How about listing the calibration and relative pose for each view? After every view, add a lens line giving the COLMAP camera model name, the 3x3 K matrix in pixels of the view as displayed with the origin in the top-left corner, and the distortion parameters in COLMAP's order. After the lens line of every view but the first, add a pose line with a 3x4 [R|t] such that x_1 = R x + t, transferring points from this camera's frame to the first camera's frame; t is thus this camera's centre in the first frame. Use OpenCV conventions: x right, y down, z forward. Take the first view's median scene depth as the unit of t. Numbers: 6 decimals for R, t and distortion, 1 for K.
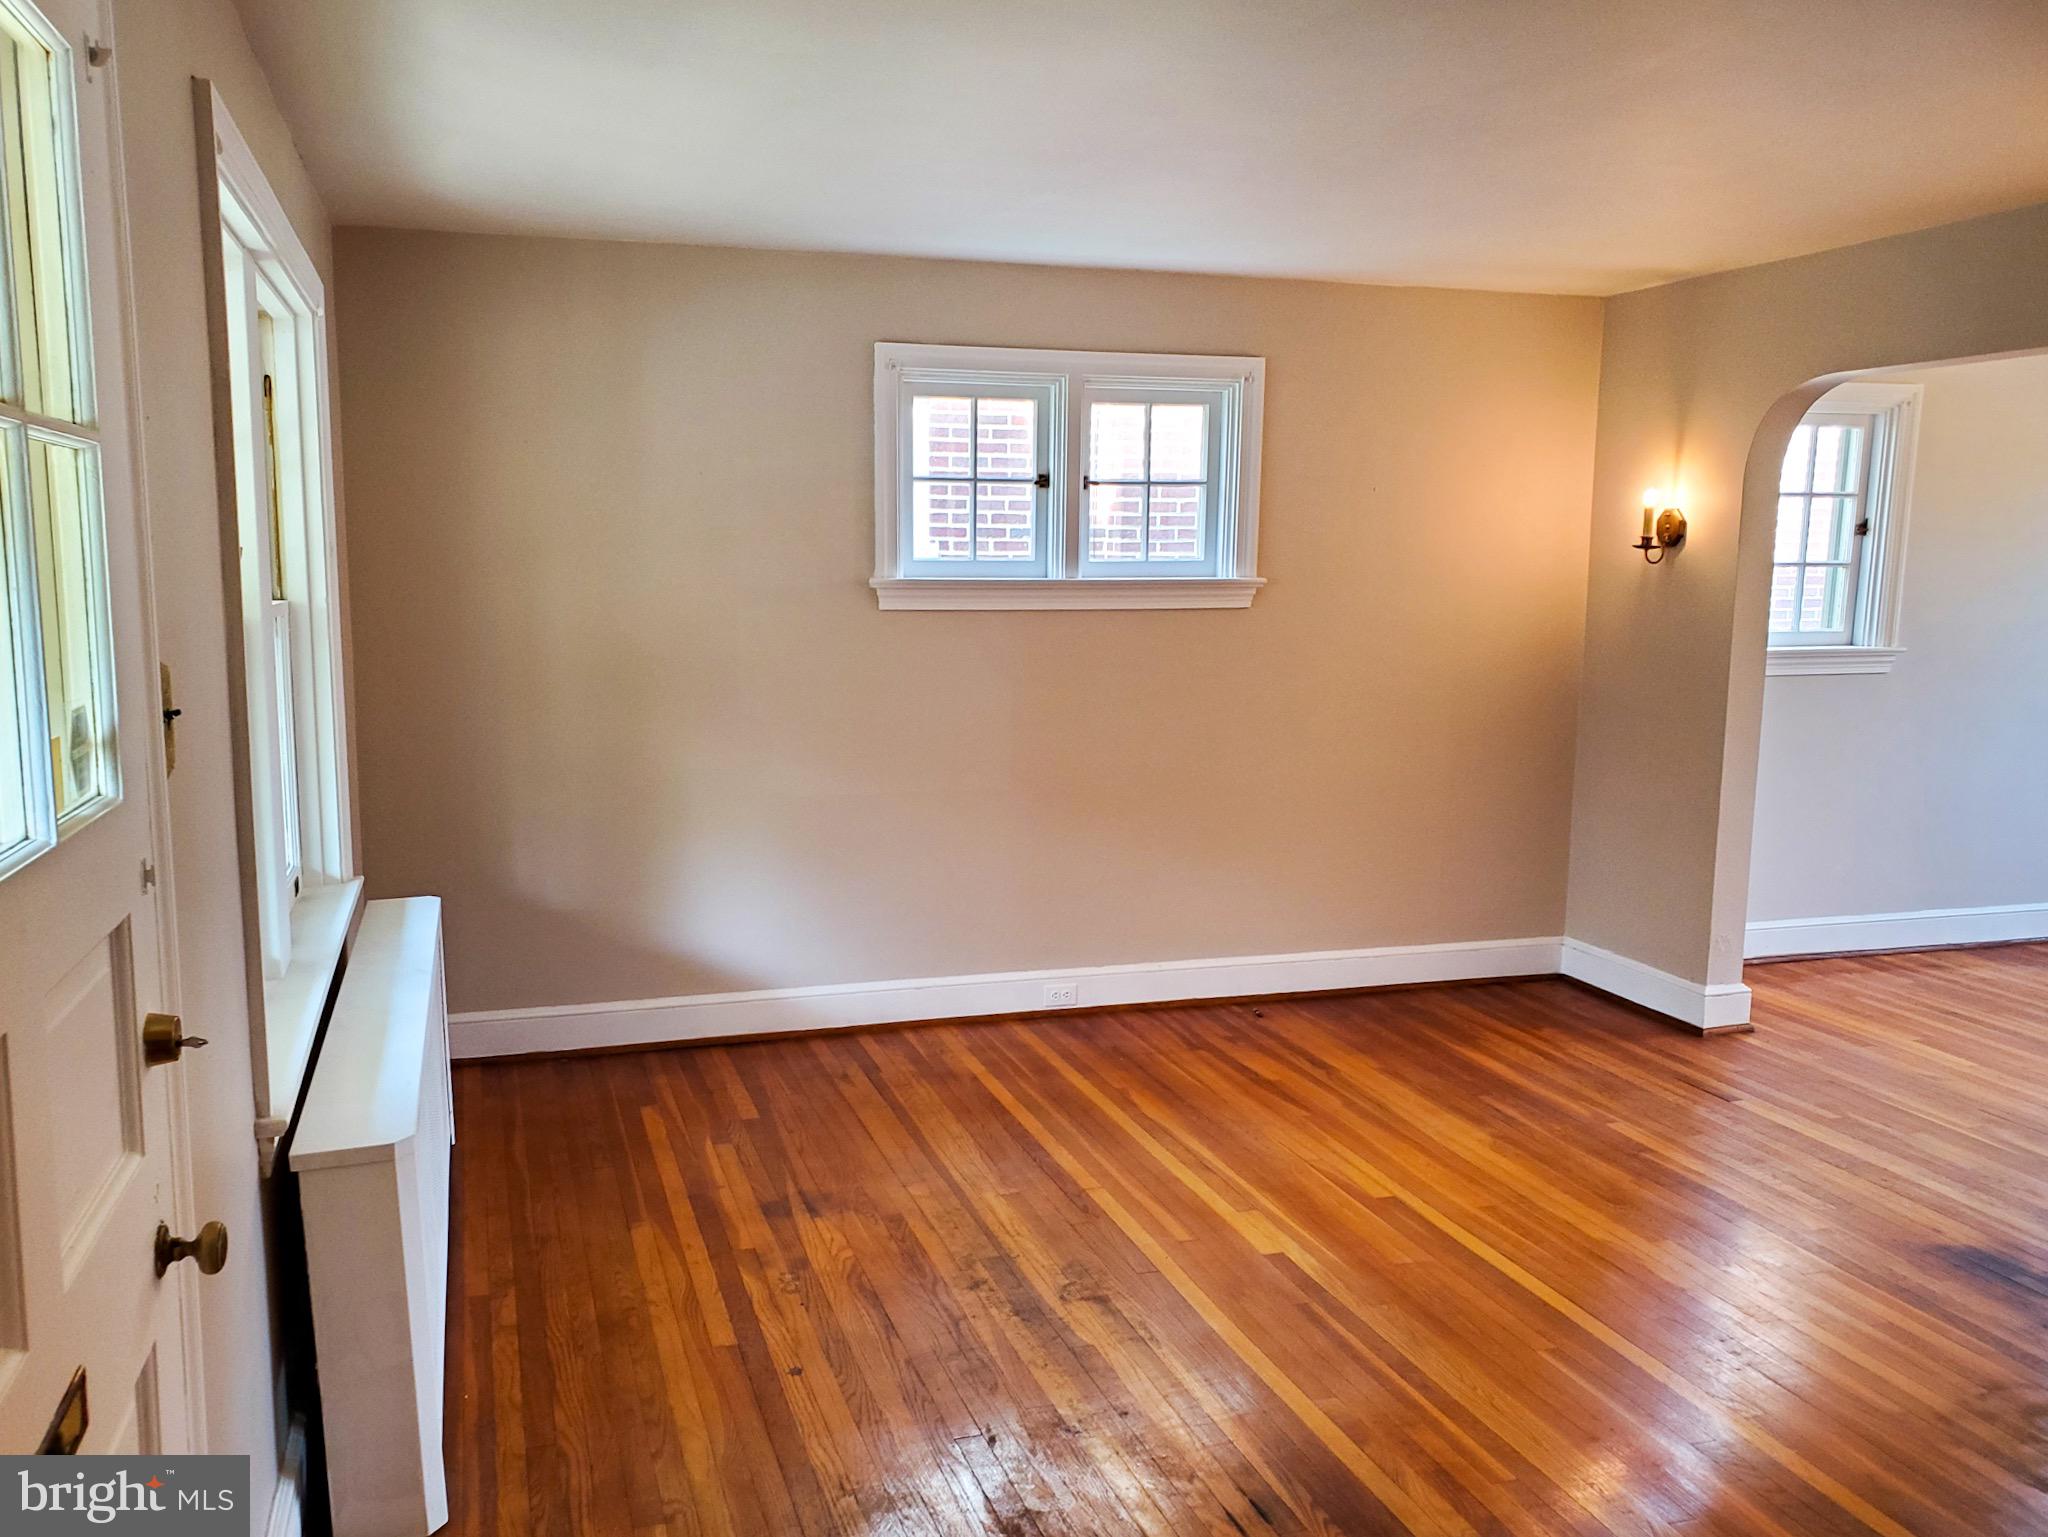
lens RADIAL K [[1677.1, 0, 946.4], [0, 1677.1, 791.9], [0, 0, 1]] dist [0.002957, 0.016179]
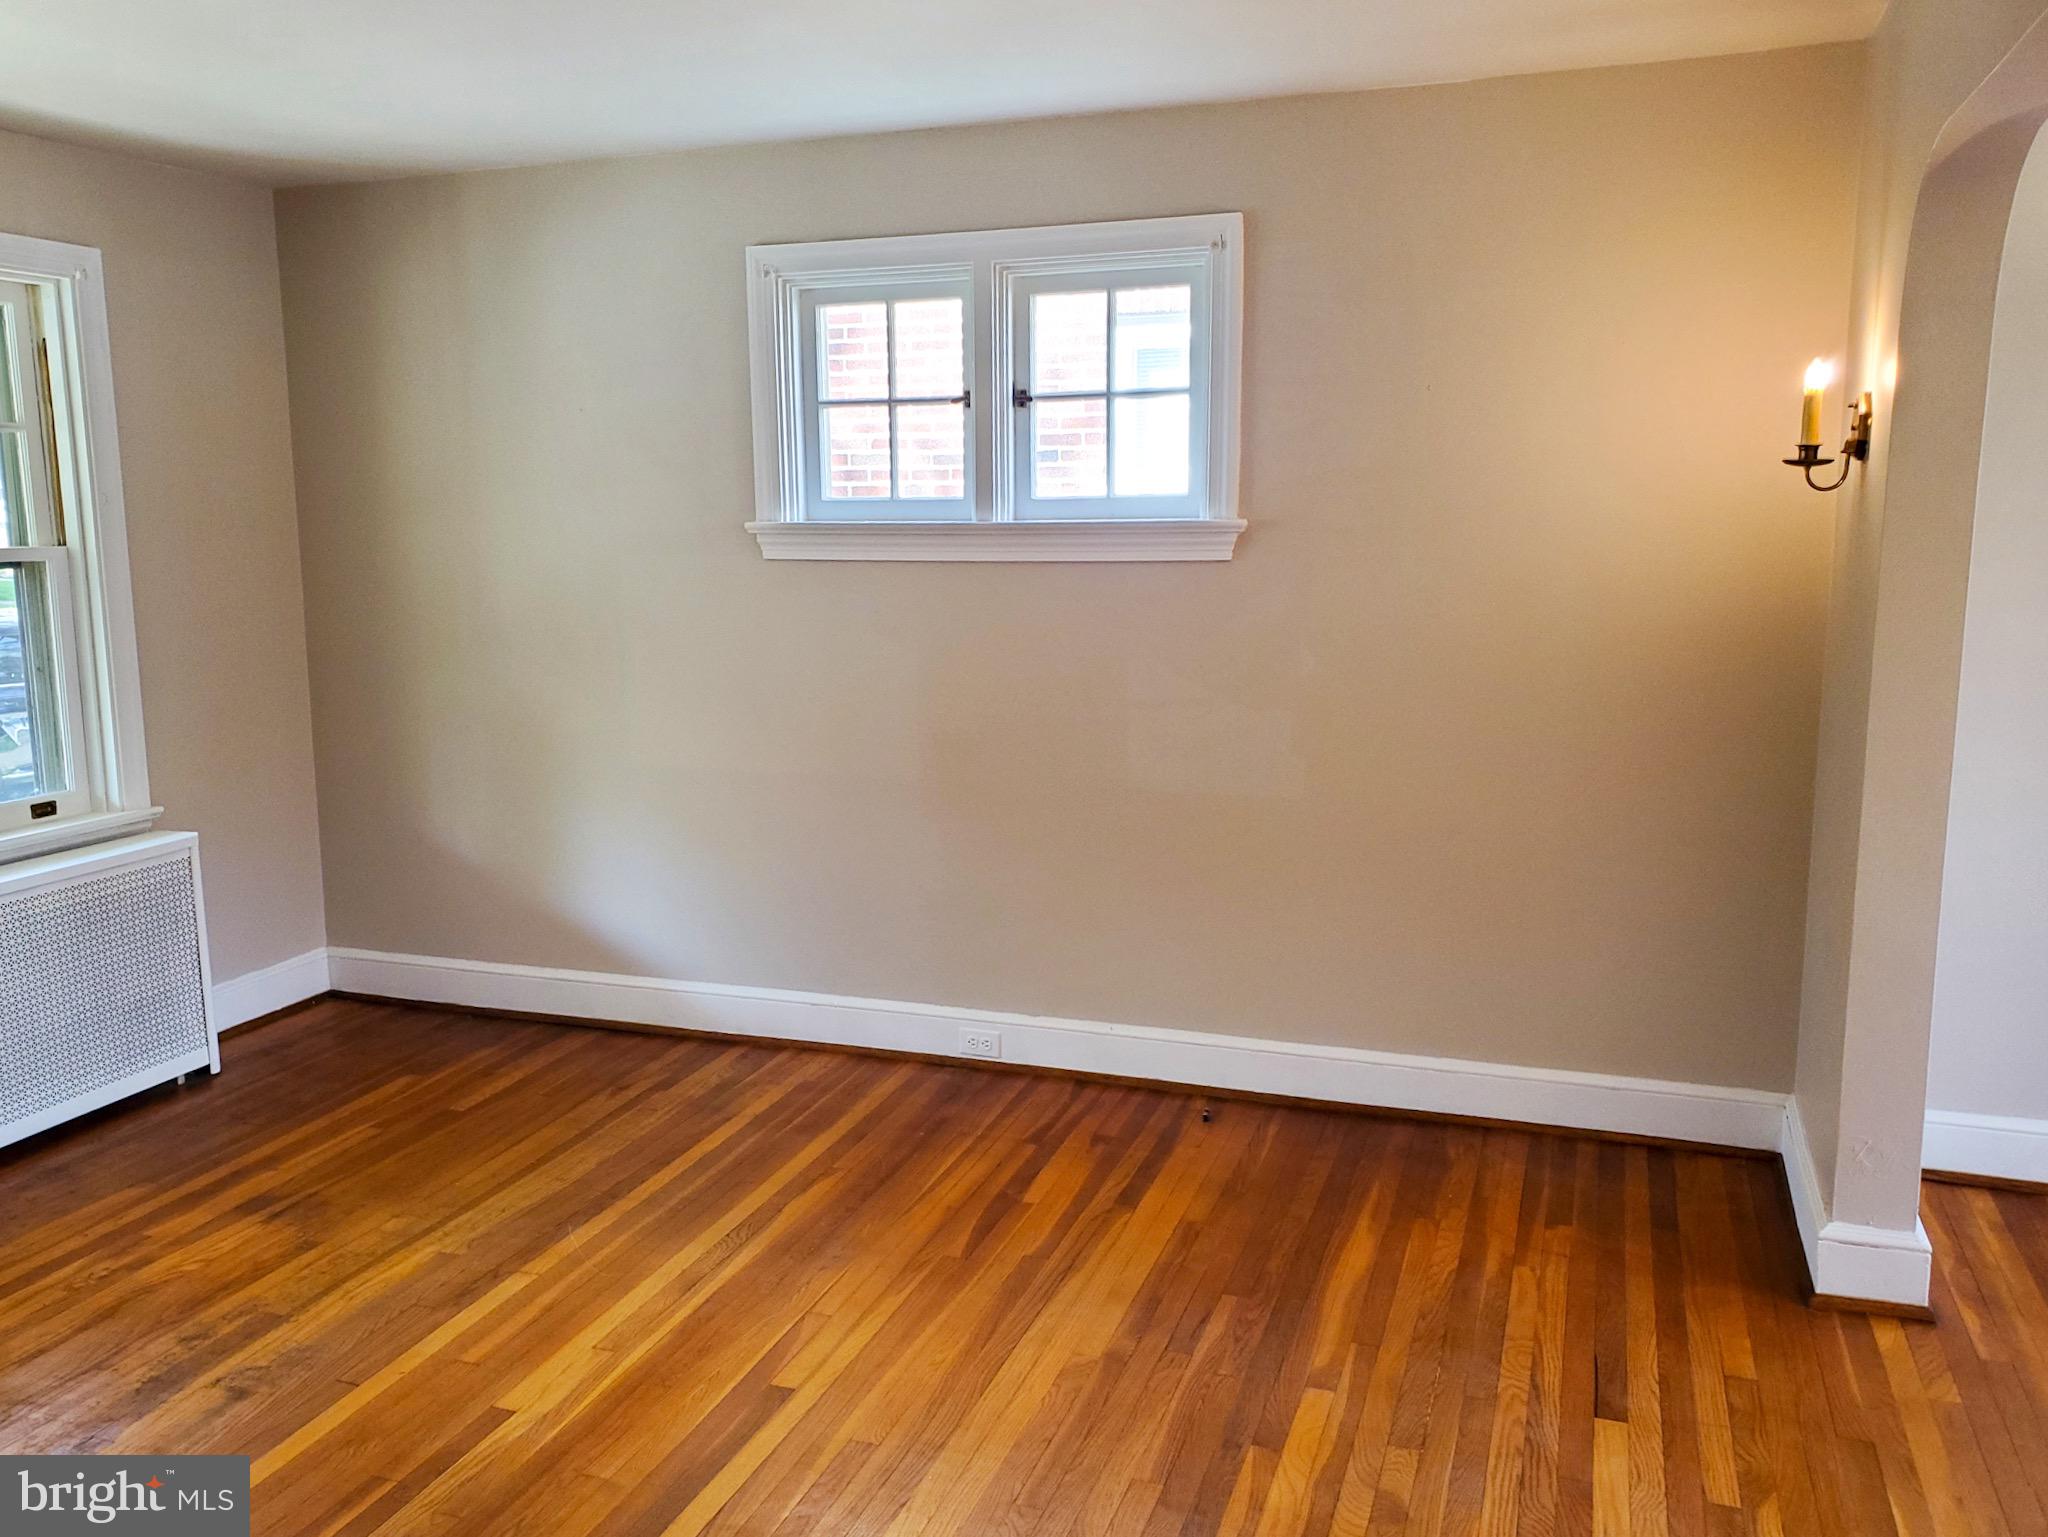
lens RADIAL K [[1705.4, 0, 956.2], [0, 1705.4, 778.8], [0, 0, 1]] dist [-0.014669, 0.057081]
pose [[0.800449, 0.083711, -0.593527, 0.590145], [-0.073997, 0.996426, 0.040741, -0.041034], [0.594816, 0.011308, 0.803782, 0.373018]]
